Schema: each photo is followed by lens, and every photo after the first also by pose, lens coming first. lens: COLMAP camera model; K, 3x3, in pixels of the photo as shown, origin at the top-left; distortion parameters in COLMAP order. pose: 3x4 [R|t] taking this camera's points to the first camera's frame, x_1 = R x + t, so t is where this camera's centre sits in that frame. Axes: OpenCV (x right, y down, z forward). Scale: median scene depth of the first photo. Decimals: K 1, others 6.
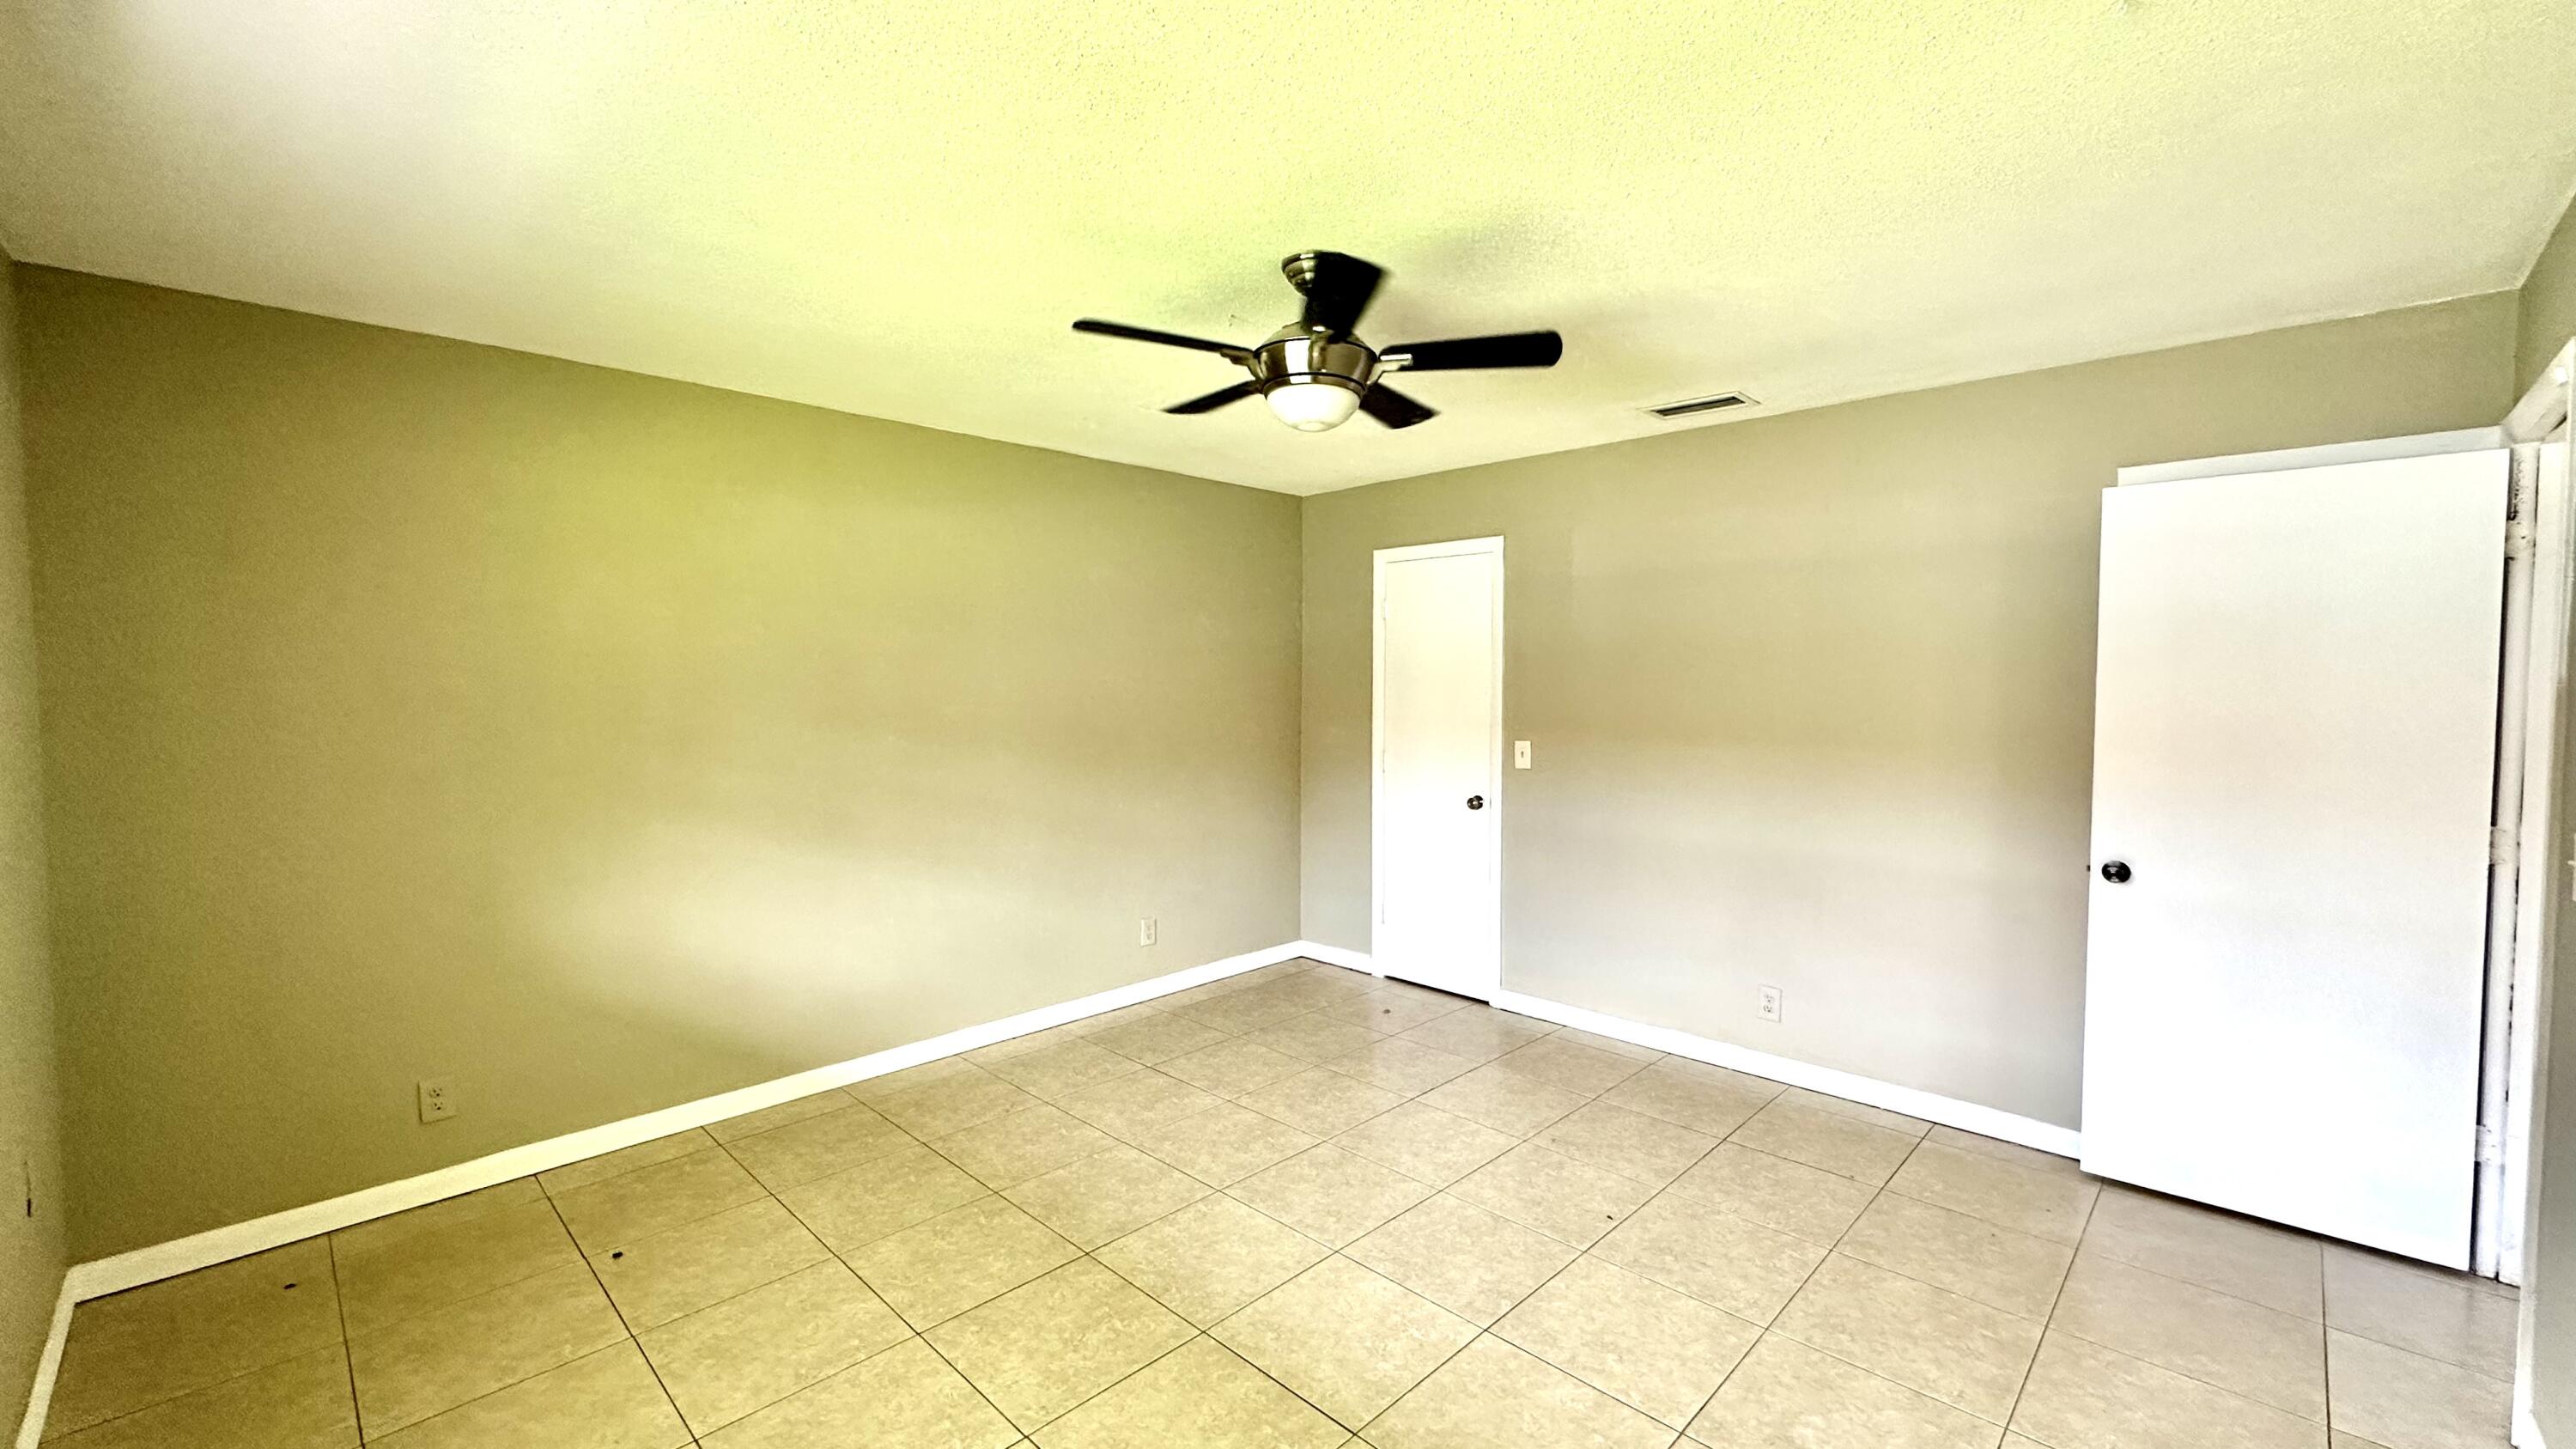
lens RADIAL K [[1028.0, 0, 1286.7], [0, 1028.0, 725.6], [0, 0, 1]] dist [-0.000758, 0.000425]
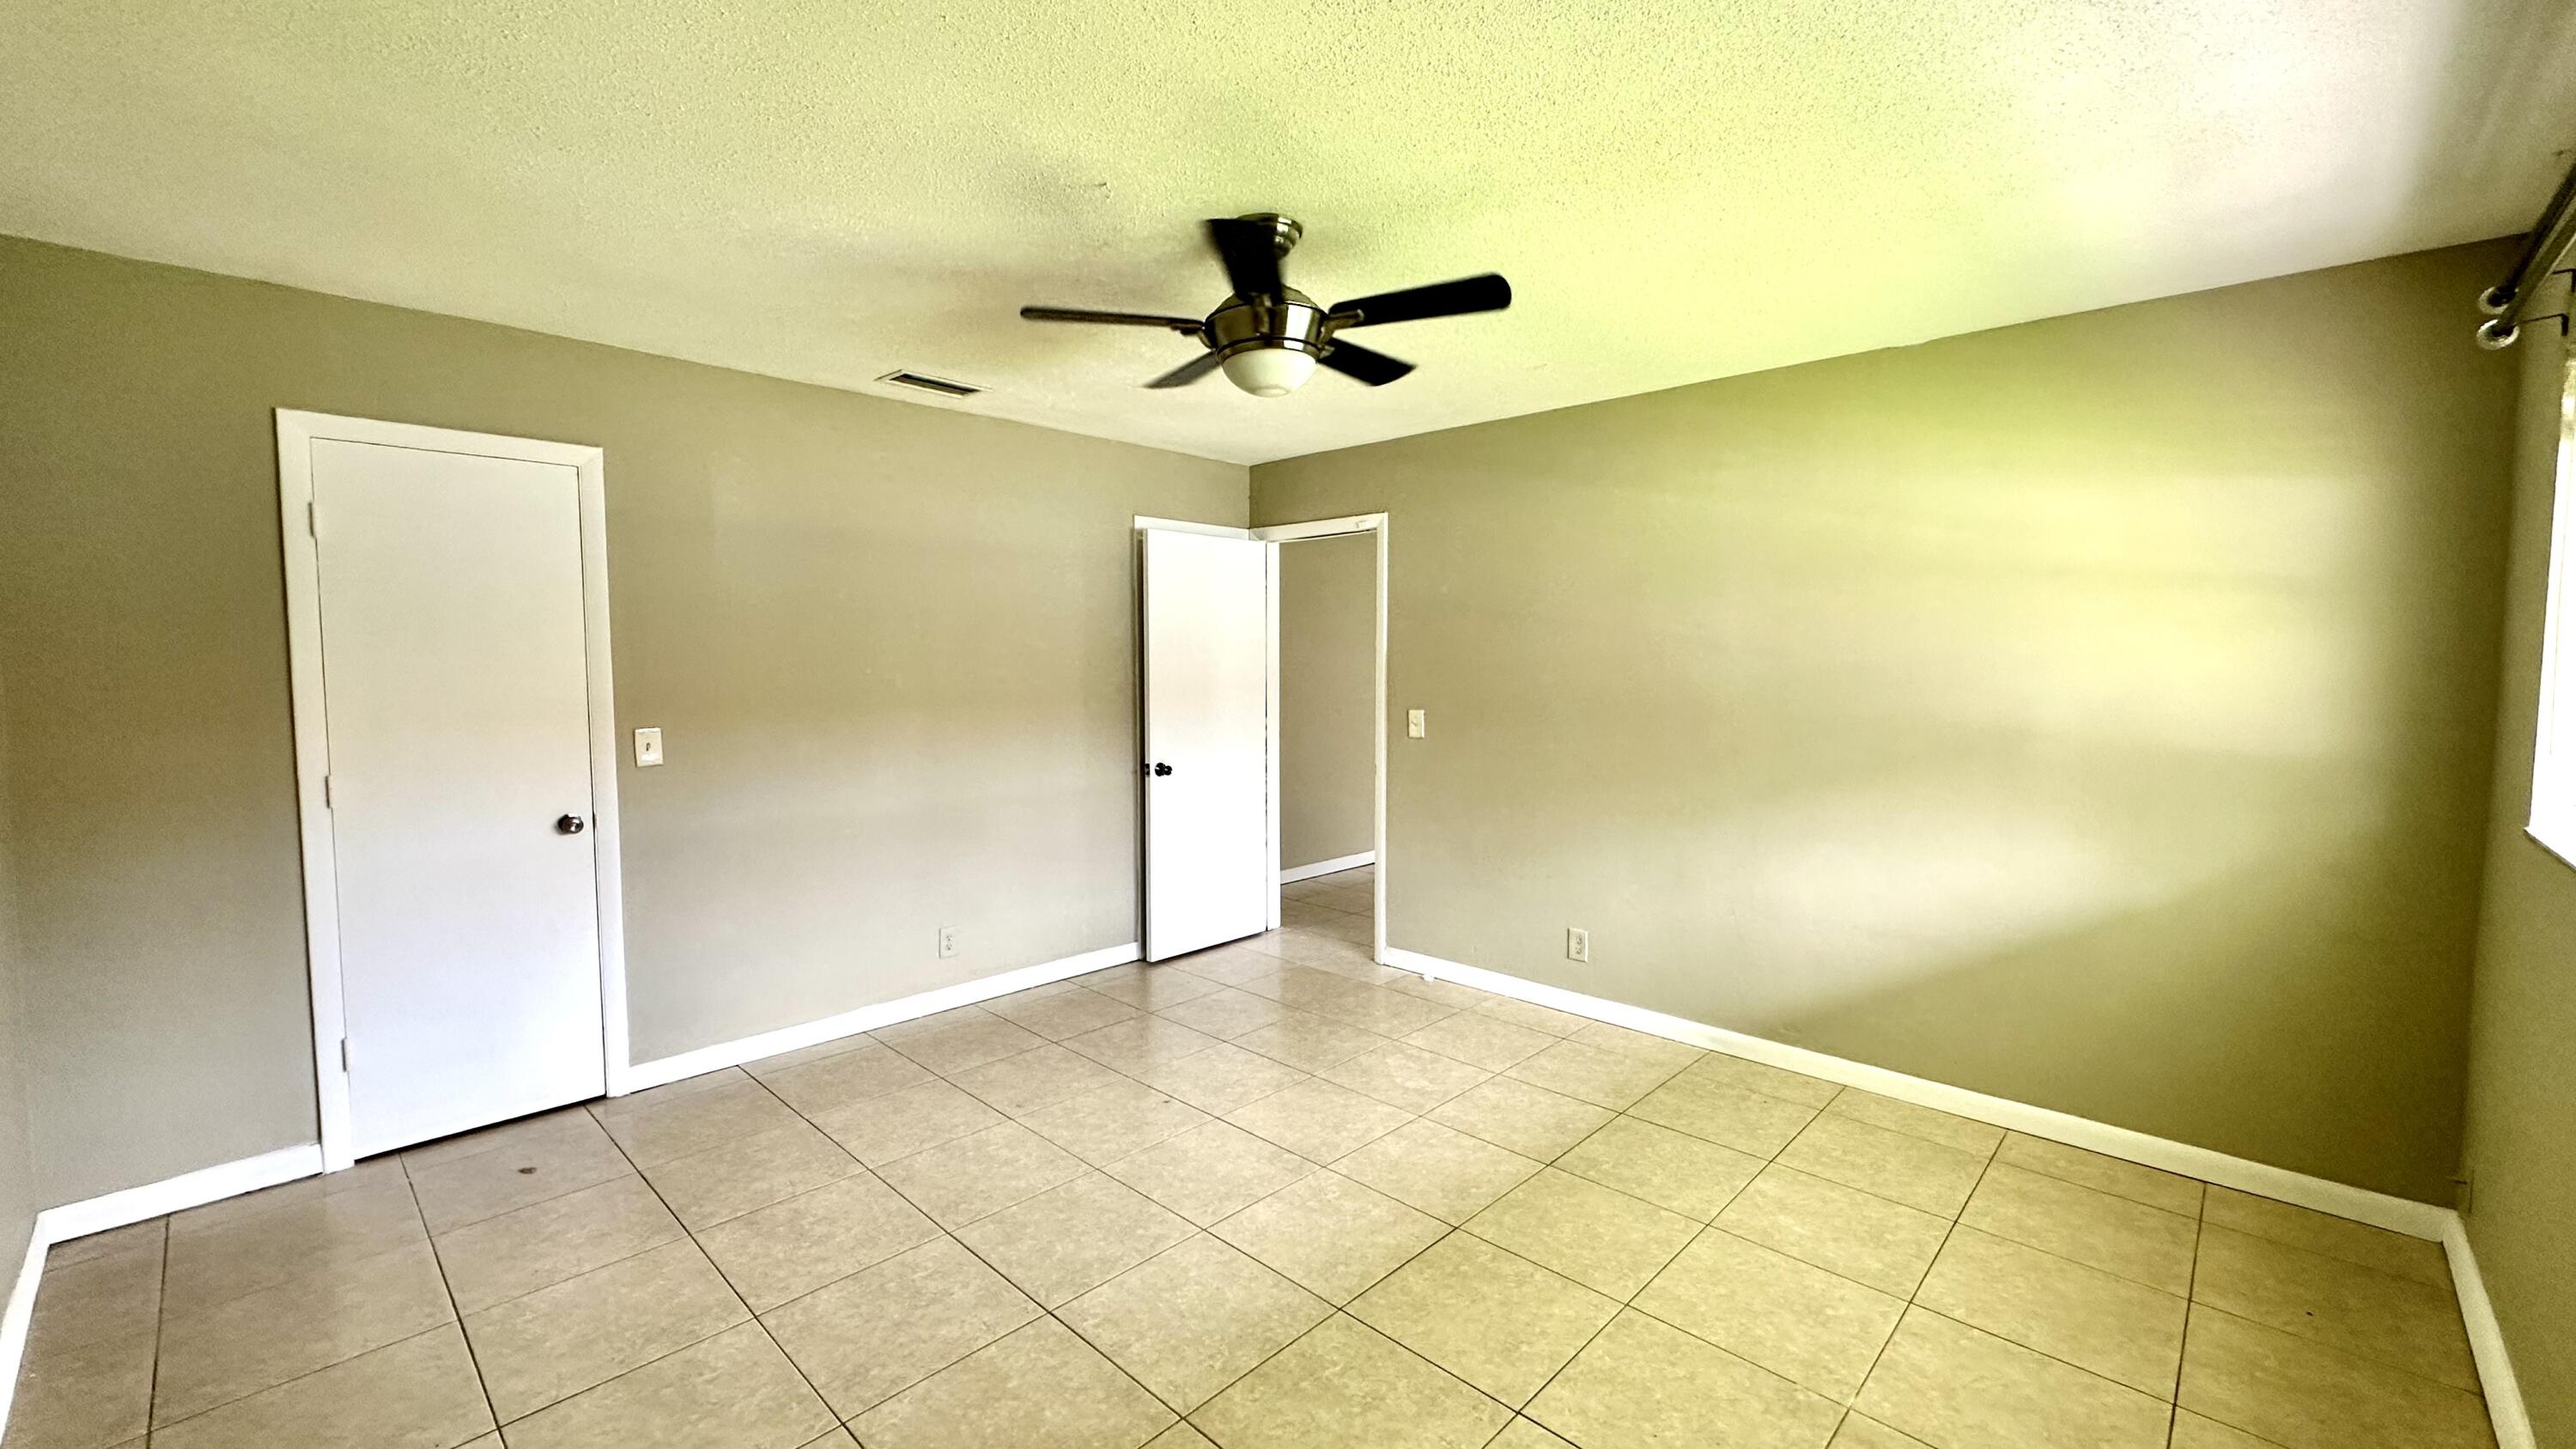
lens RADIAL K [[1038.7, 0, 1280.4], [0, 1038.7, 719.9], [0, 0, 1]] dist [0.000510, 0.000117]
pose [[-0.006731, -0.063149, 0.997981, -0.733991], [0.045866, 0.996934, 0.063392, -0.025511], [-0.998925, 0.046200, -0.003813, 0.734114]]
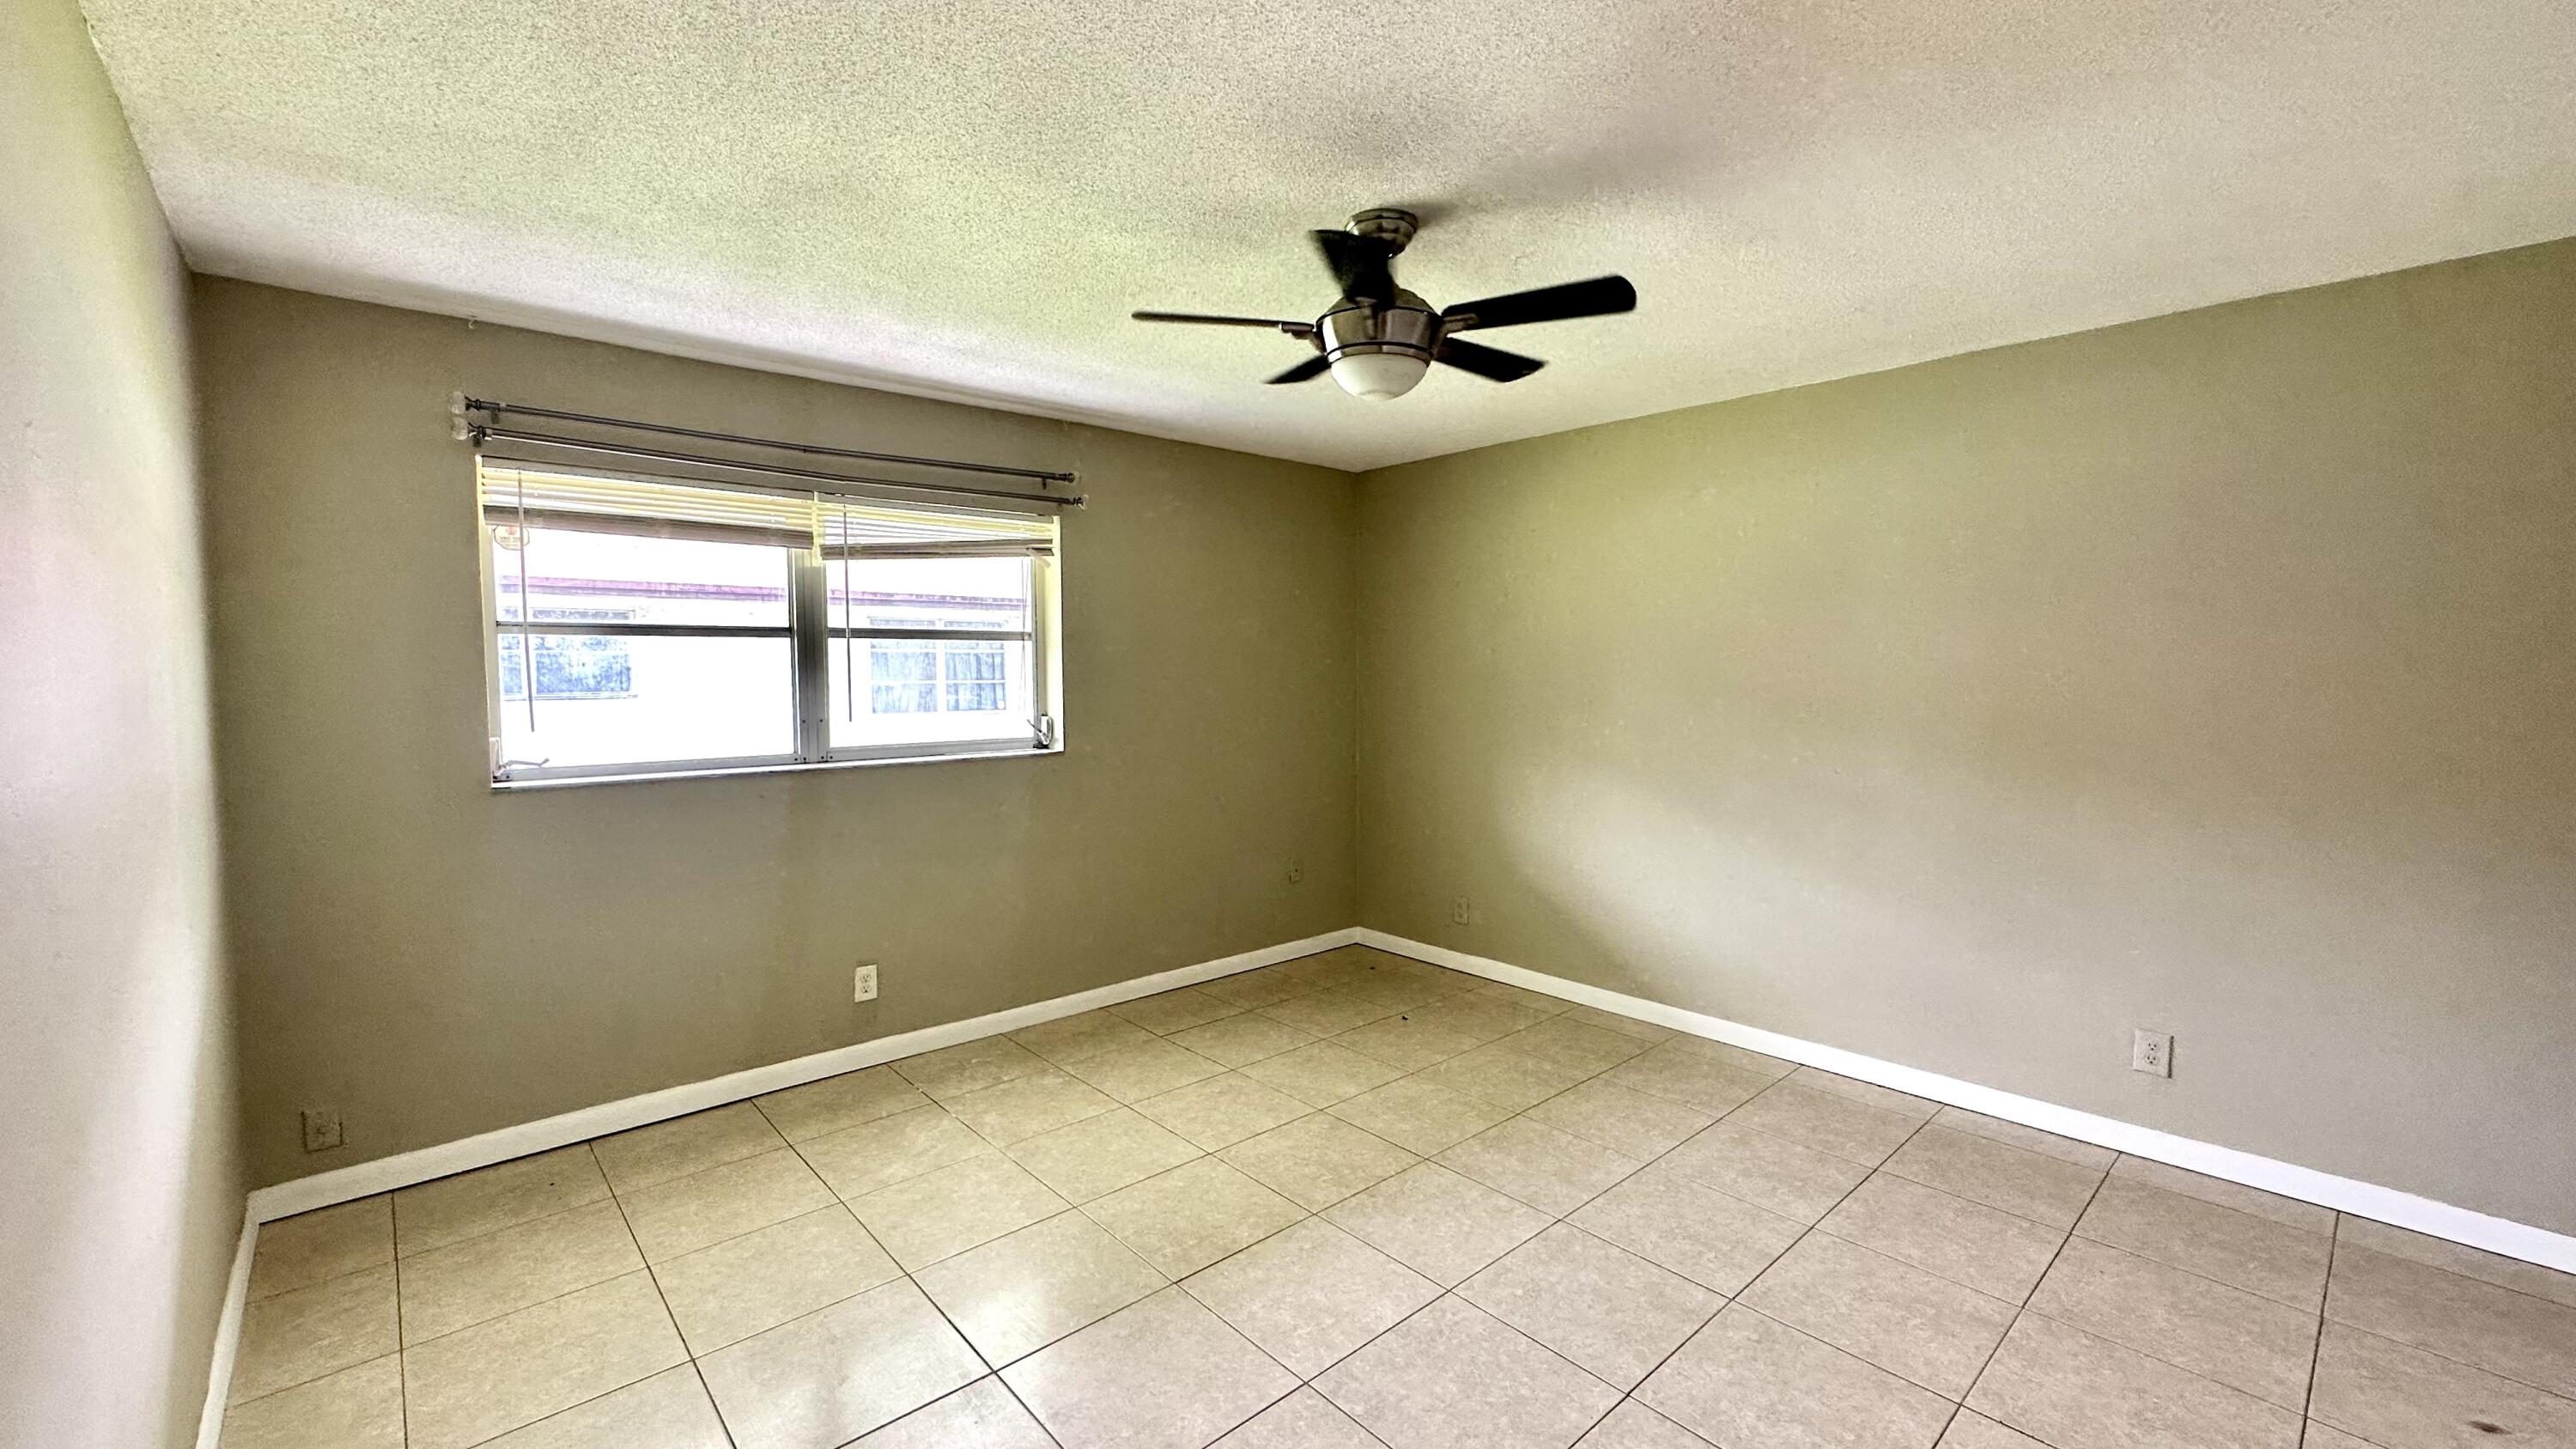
lens RADIAL K [[1028.0, 0, 1286.7], [0, 1028.0, 725.6], [0, 0, 1]] dist [-0.000758, 0.000425]
pose [[-0.056783, 0.062613, -0.996421, 0.743186], [-0.043019, 0.996951, 0.065098, -0.026473], [0.997459, 0.046561, -0.053916, 0.713815]]
